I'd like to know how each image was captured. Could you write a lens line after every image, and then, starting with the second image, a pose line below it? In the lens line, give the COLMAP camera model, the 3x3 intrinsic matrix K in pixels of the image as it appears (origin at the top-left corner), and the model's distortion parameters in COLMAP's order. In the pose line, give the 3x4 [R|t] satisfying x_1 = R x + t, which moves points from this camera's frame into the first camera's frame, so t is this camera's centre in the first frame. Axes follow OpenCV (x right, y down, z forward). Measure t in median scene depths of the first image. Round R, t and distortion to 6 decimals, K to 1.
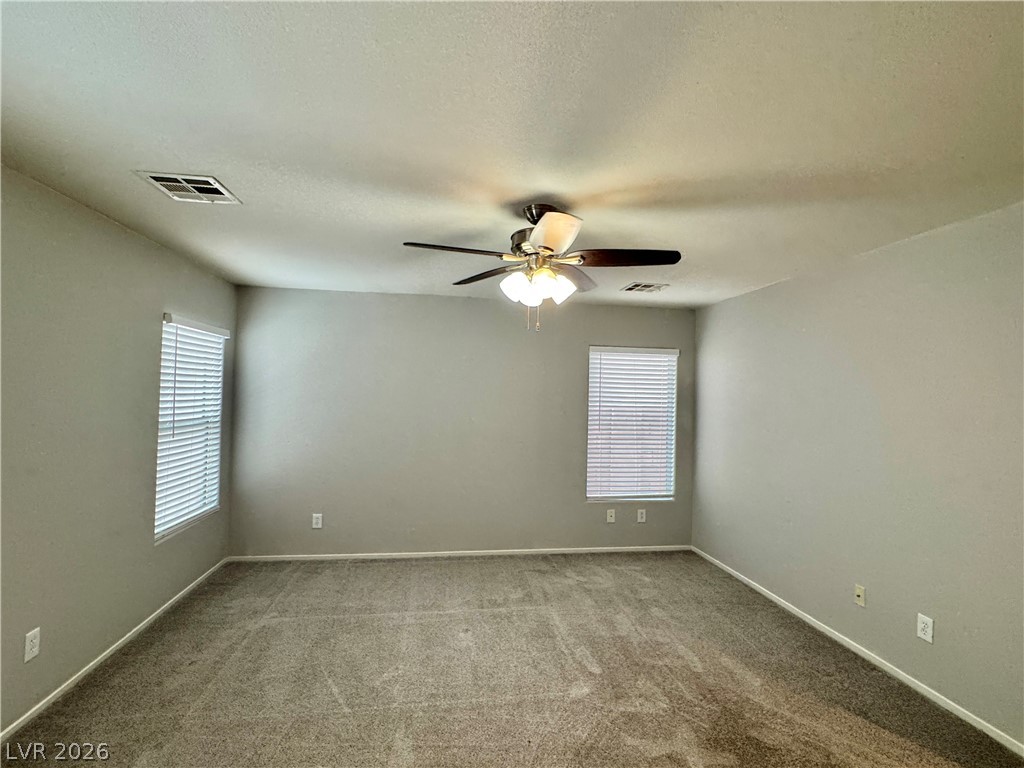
lens RADIAL K [[487.7, 0, 514.0], [0, 487.7, 383.8], [0, 0, 1]] dist [0.000090, 0.000658]
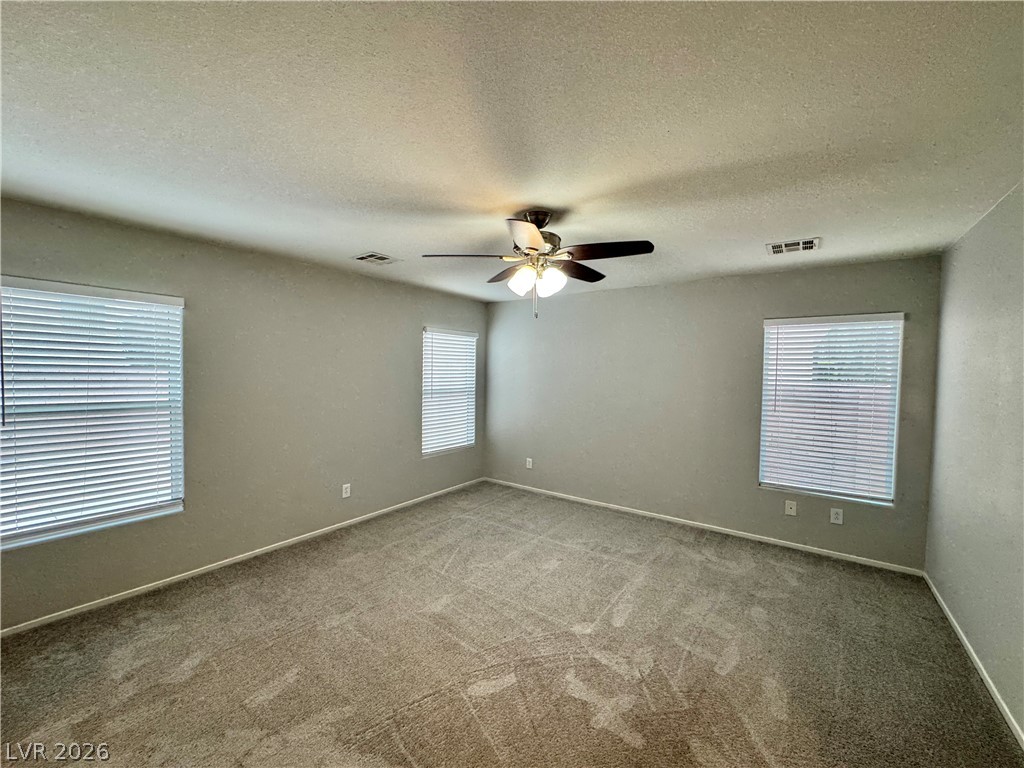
lens RADIAL K [[410.5, 0, 514.4], [0, 410.5, 383.0], [0, 0, 1]] dist [-0.000550, 0.000543]
pose [[0.716716, 0.009549, -0.697300, 0.530054], [0.016414, 0.999398, 0.030557, 0.015192], [0.697172, -0.033347, 0.716128, 0.168139]]
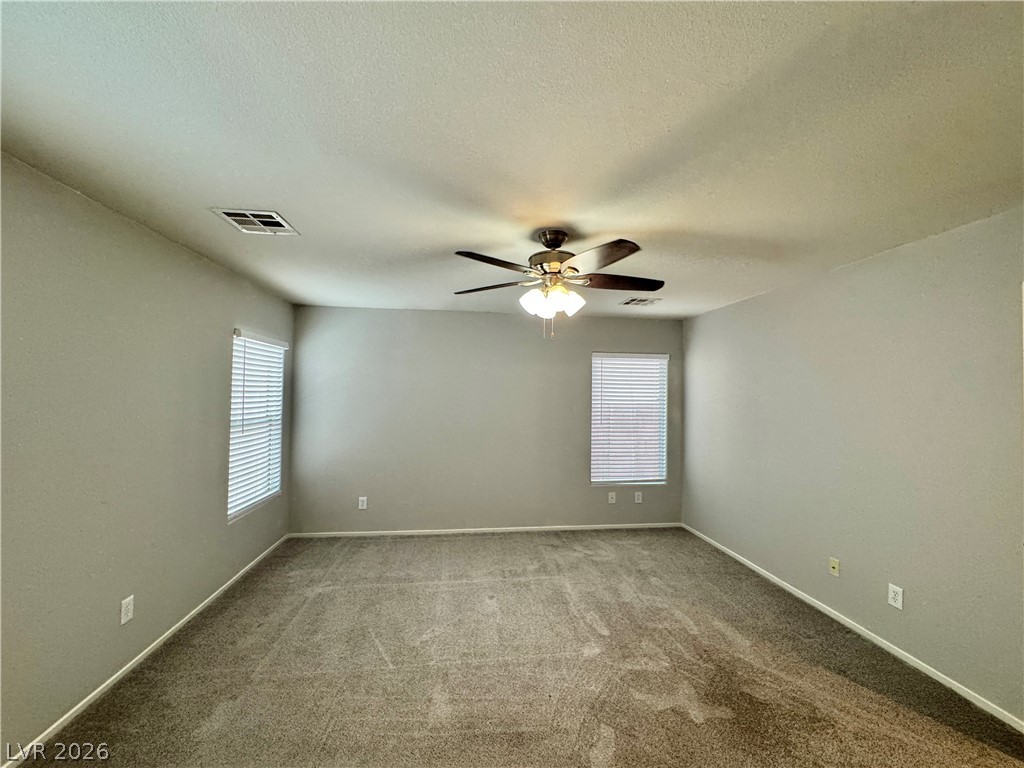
lens RADIAL K [[410.5, 0, 514.5], [0, 410.5, 383.5], [0, 0, 1]] dist [-0.000550, 0.000543]
pose [[0.999720, -0.009798, -0.021531, -0.016032], [0.009696, 0.999941, -0.004837, -0.000024], [0.021577, 0.004627, 0.999756, 0.017063]]
